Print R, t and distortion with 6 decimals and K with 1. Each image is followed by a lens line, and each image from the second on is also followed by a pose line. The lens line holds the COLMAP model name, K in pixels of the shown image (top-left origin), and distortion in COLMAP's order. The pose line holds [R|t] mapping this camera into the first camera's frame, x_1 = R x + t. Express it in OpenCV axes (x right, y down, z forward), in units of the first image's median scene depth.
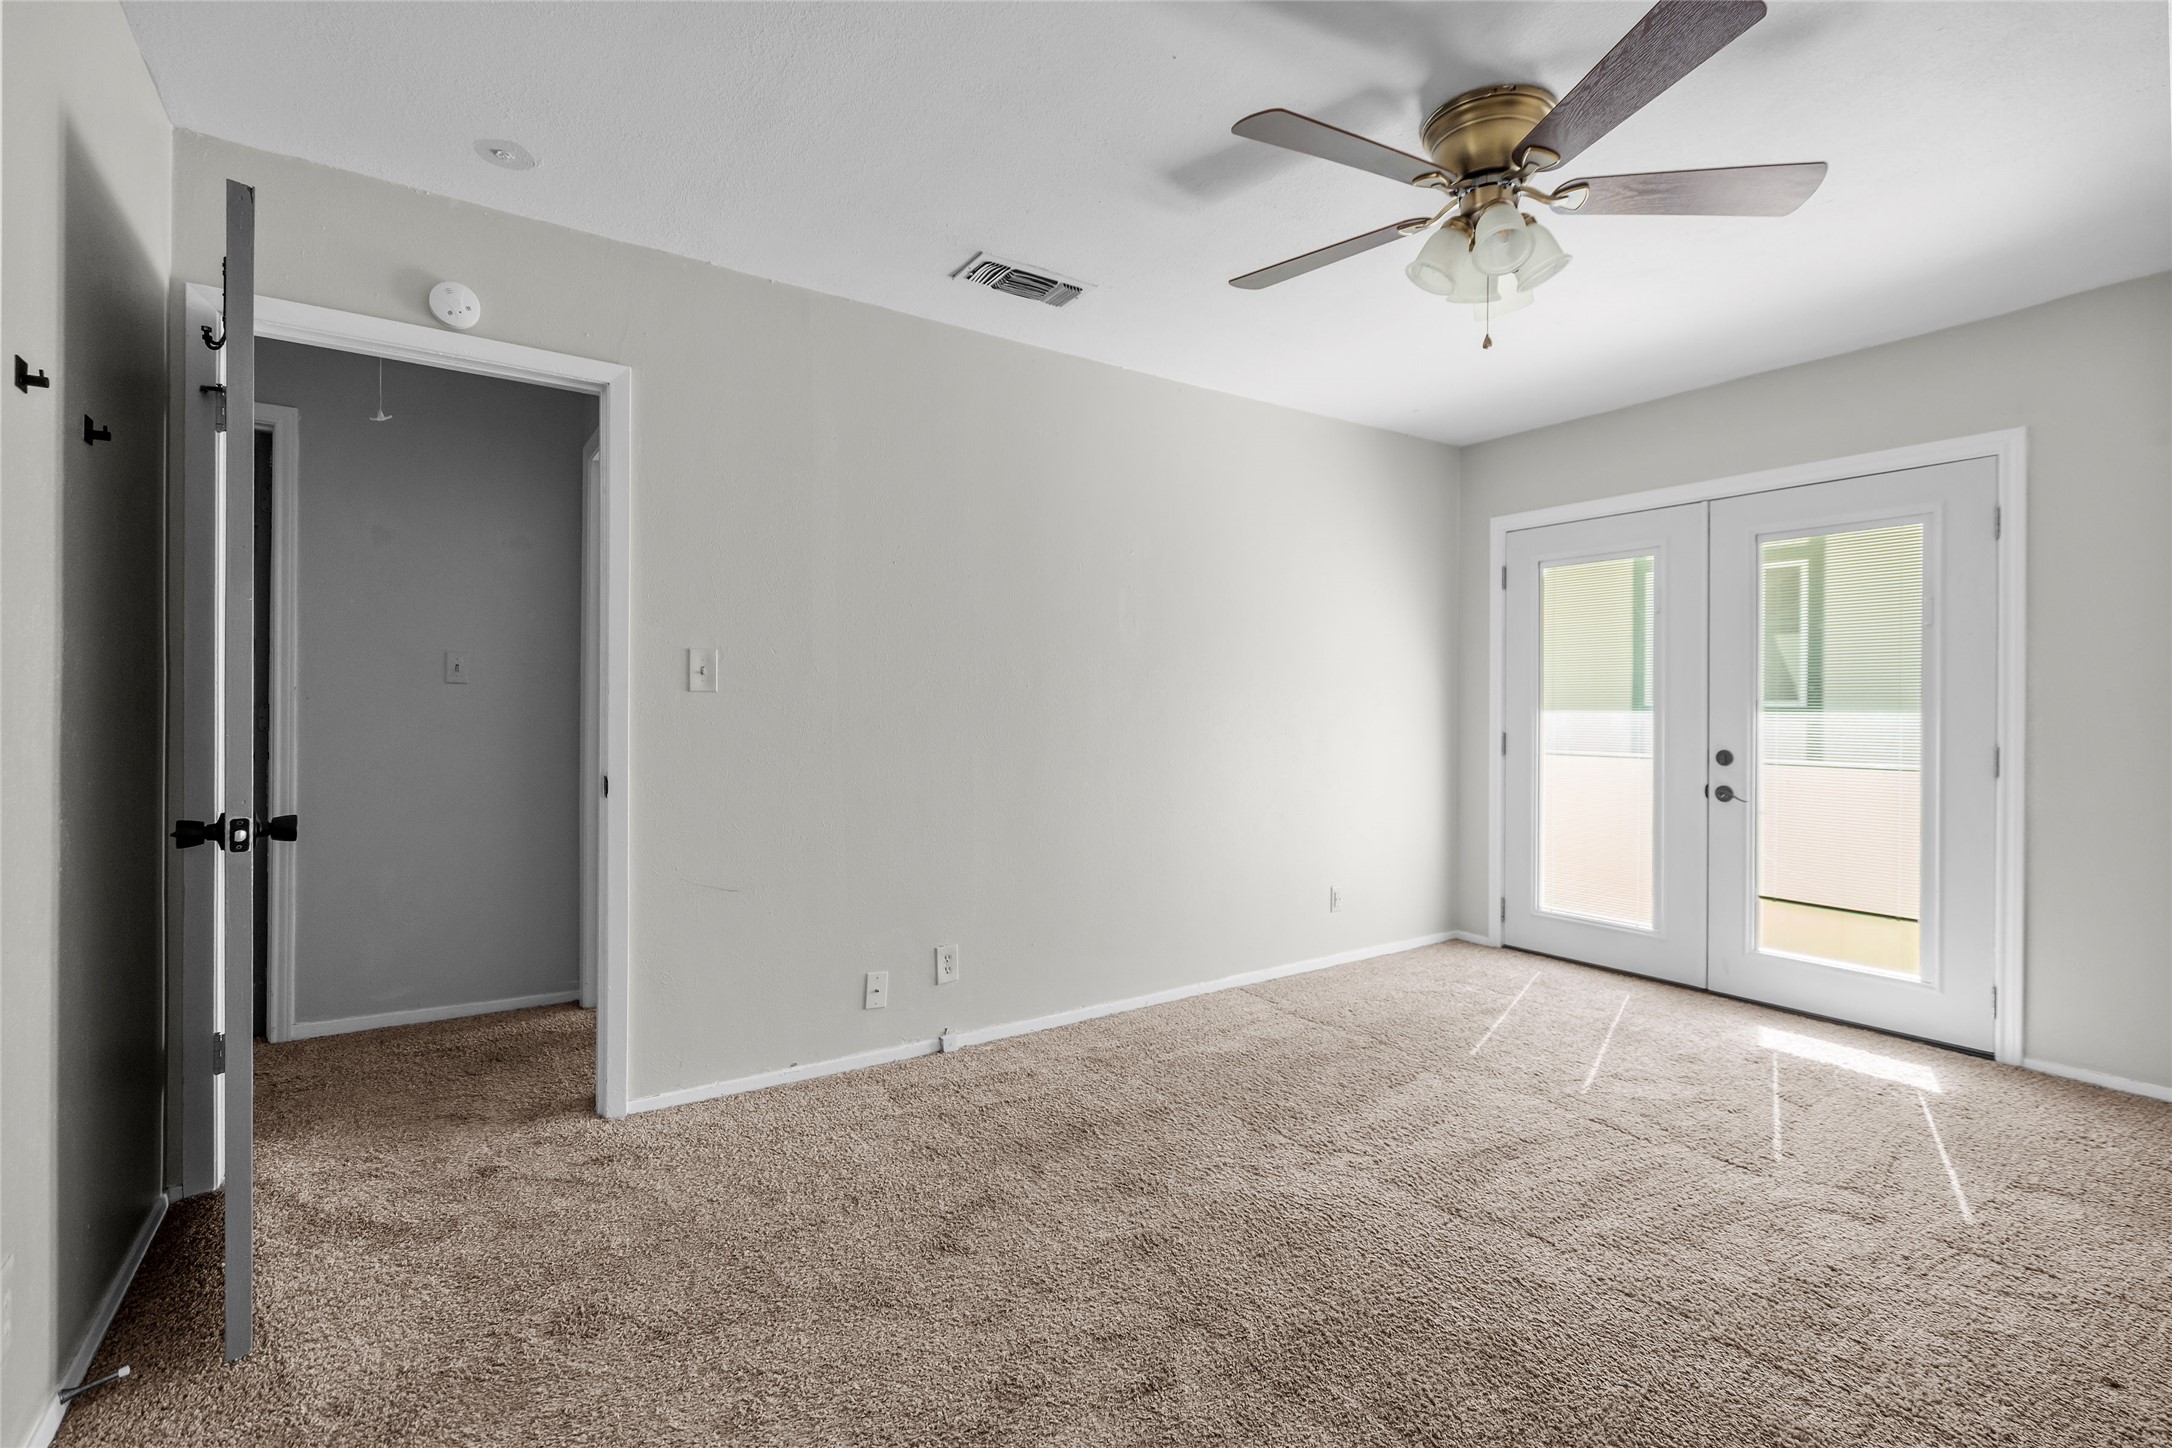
lens RADIAL K [[979.9, 0, 1077.0], [0, 979.9, 703.0], [0, 0, 1]] dist [-0.003568, 0.000601]
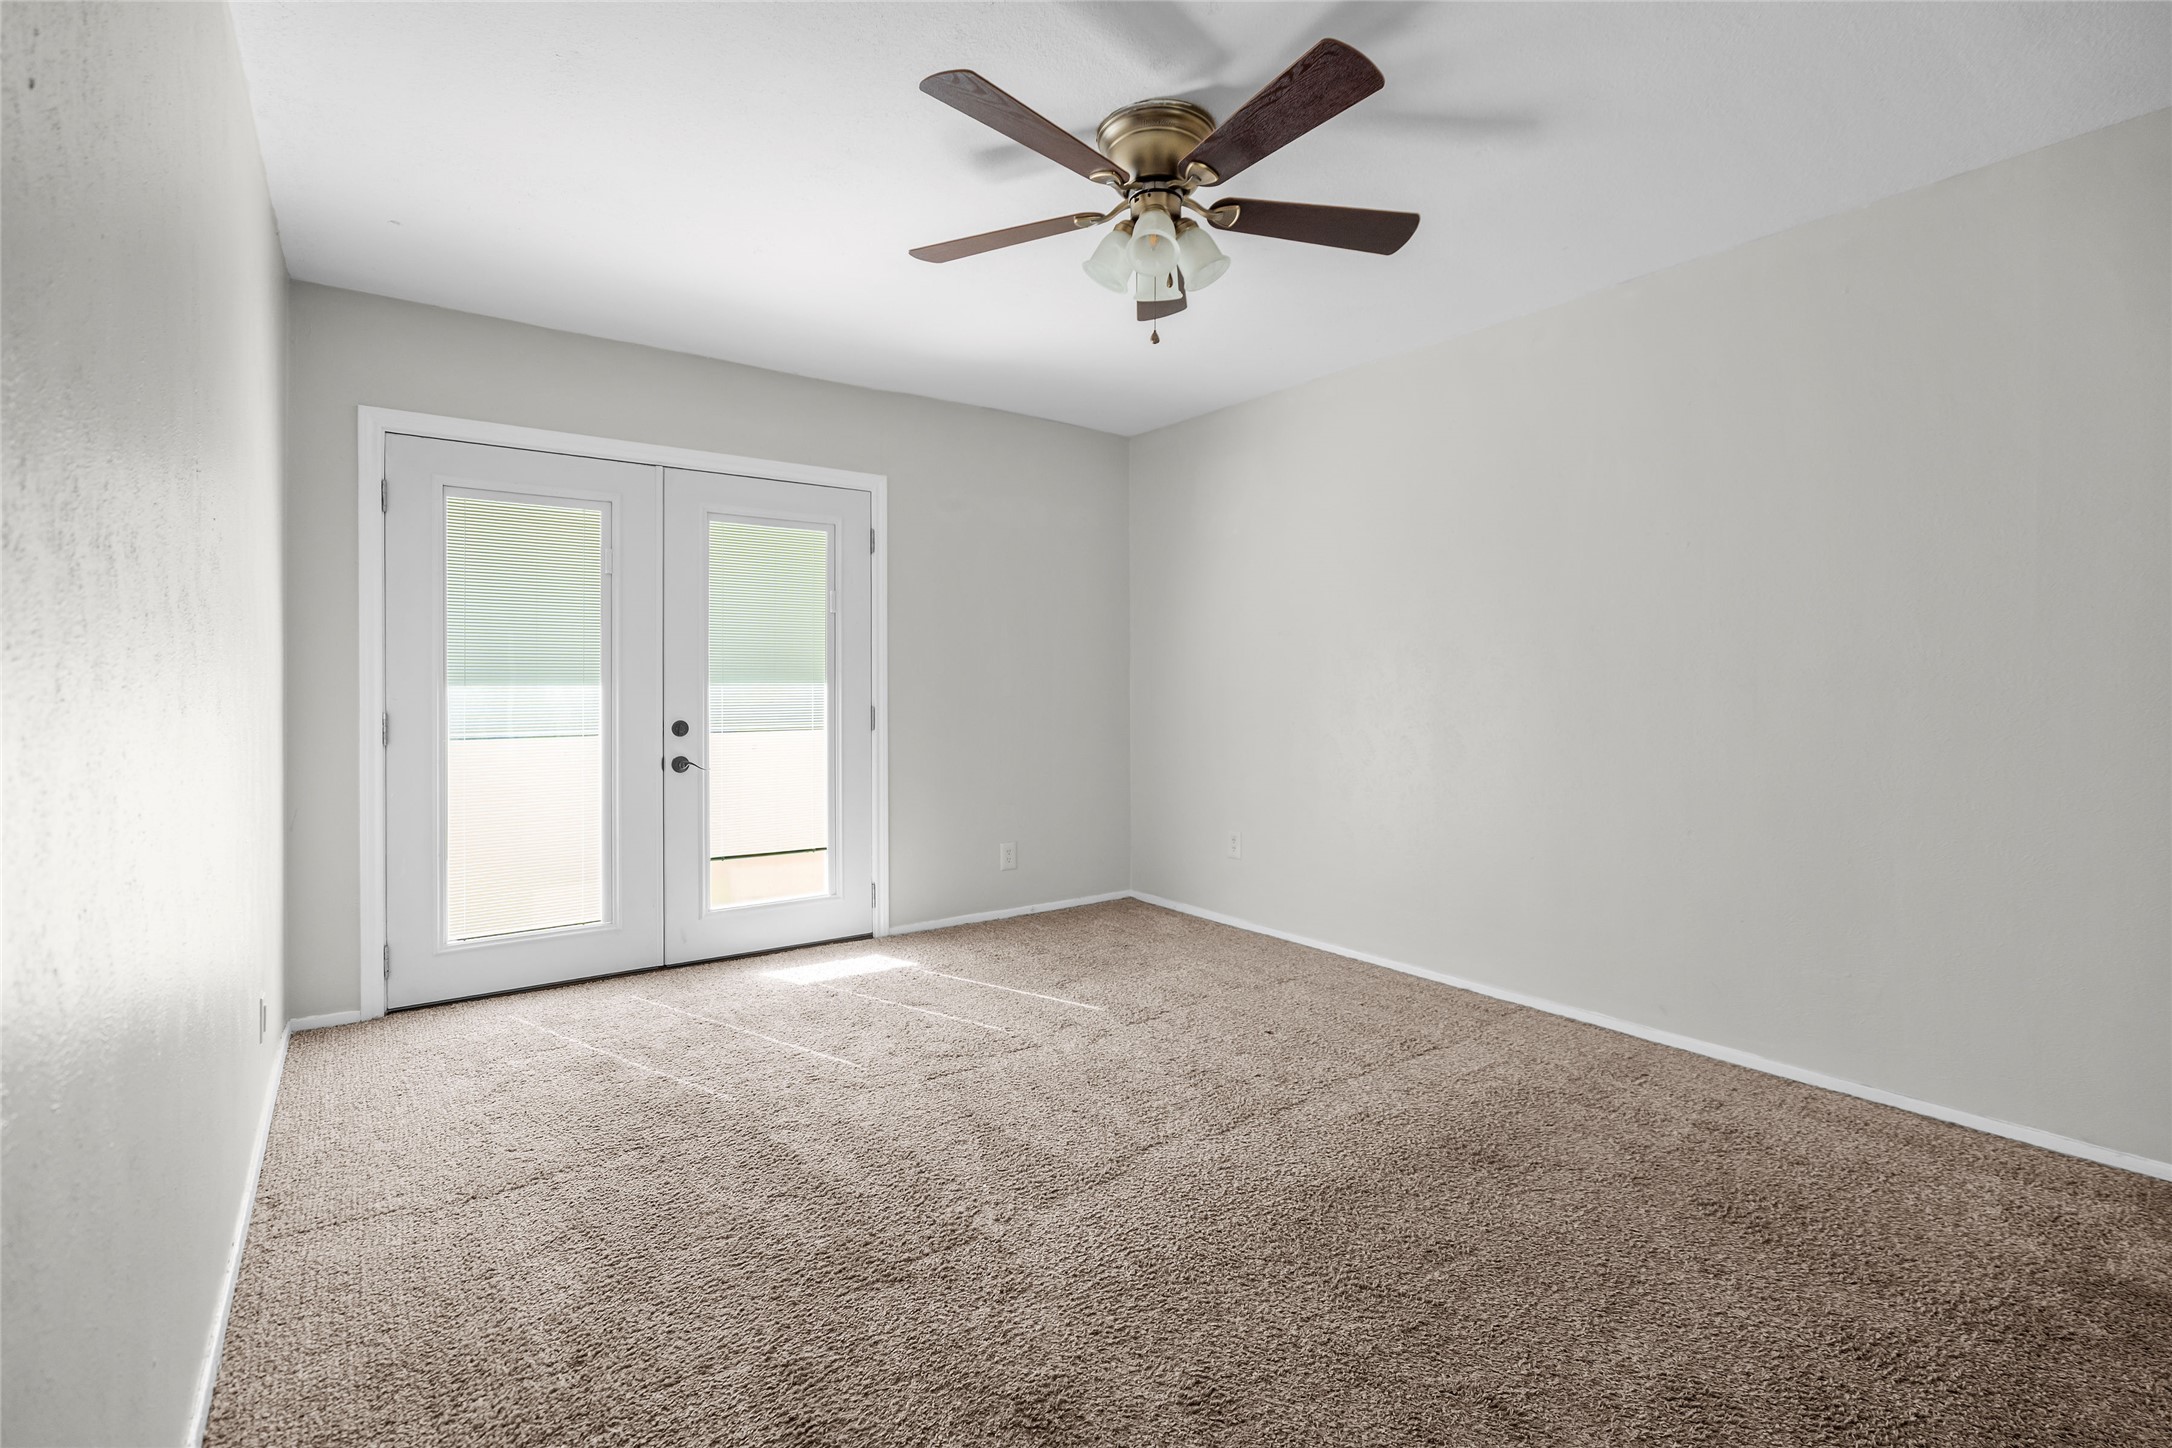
lens RADIAL K [[979.9, 0, 1114.7], [0, 979.9, 683.2], [0, 0, 1]] dist [-0.003568, 0.000601]
pose [[-0.046100, -0.005154, 0.998924, -0.417123], [-0.003291, 0.999982, 0.005008, 0.004014], [-0.998931, -0.003056, -0.046116, 0.700516]]
